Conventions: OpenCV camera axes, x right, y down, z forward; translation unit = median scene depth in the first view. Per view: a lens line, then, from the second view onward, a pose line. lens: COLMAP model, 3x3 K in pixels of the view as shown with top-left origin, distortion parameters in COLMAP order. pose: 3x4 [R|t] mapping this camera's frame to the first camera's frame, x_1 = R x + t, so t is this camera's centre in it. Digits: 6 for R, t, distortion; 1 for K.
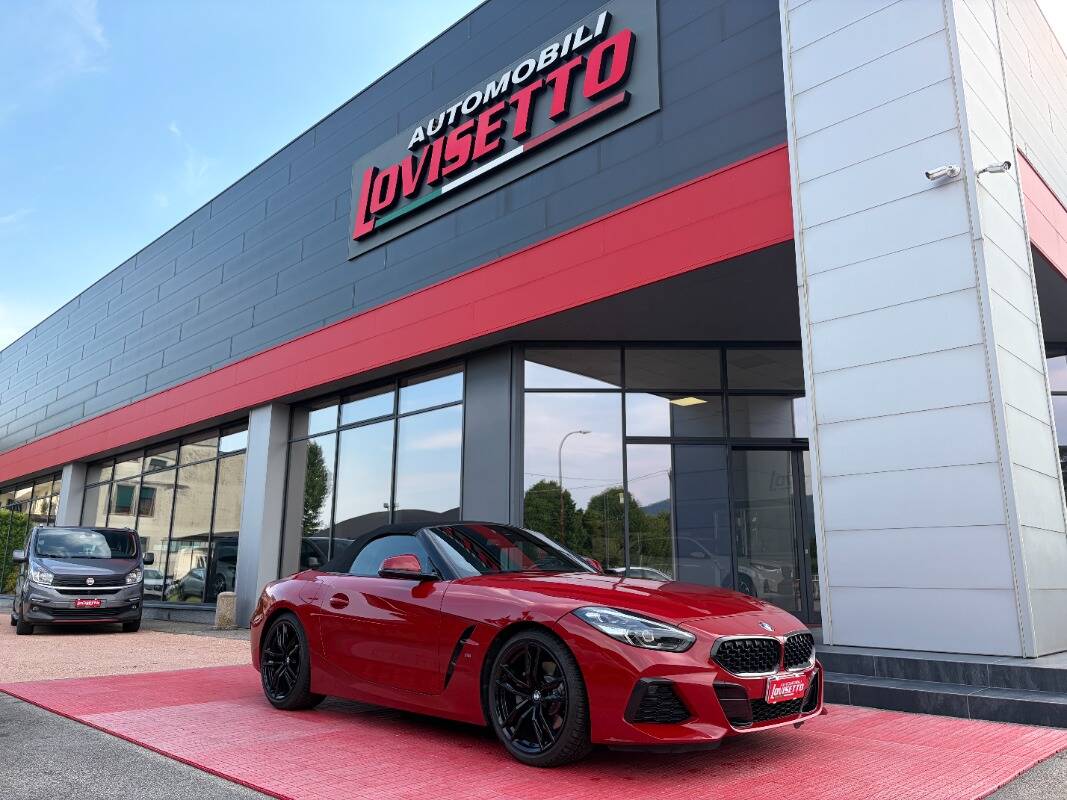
lens RADIAL K [[801.9, 0, 533.5], [0, 801.9, 400.0], [0, 0, 1]] dist [-0.000349, -0.153475]
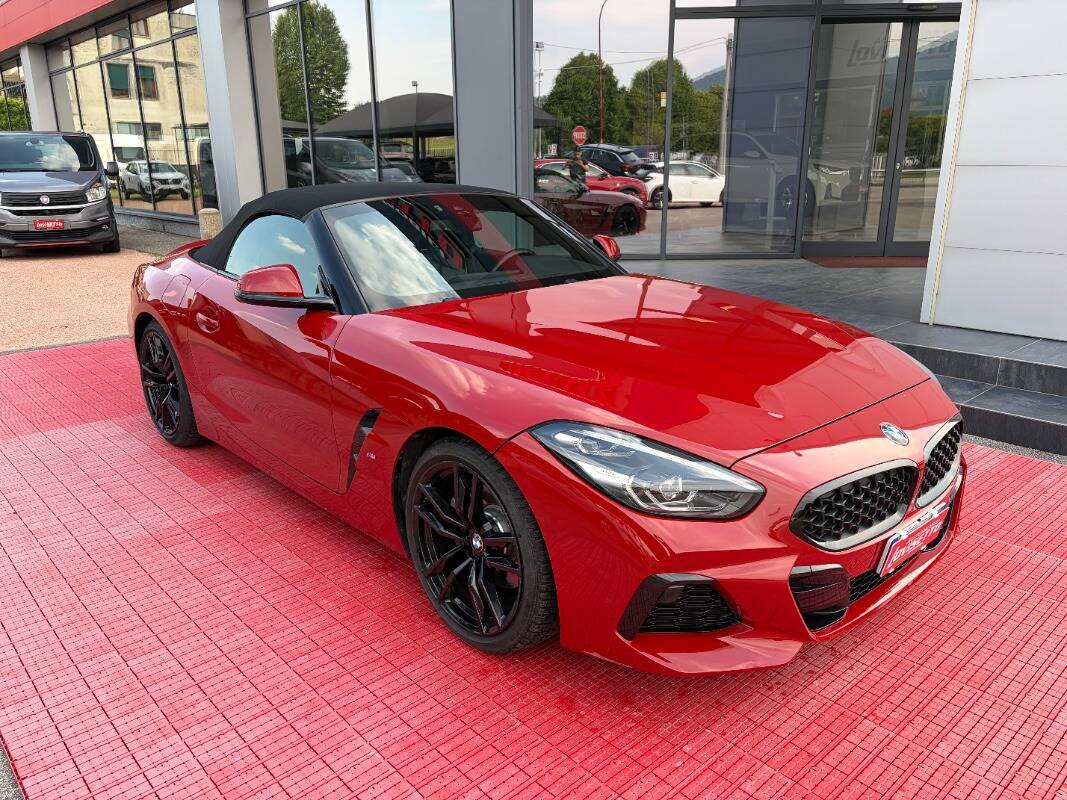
lens RADIAL K [[809.0, 0, 543.4], [0, 809.0, 391.0], [0, 0, 1]] dist [0.061589, -0.077279]
pose [[0.999290, 0.001753, -0.037646, 0.022230], [0.016369, 0.879578, 0.475473, -0.003791], [0.033946, -0.475752, 0.878924, 0.156282]]
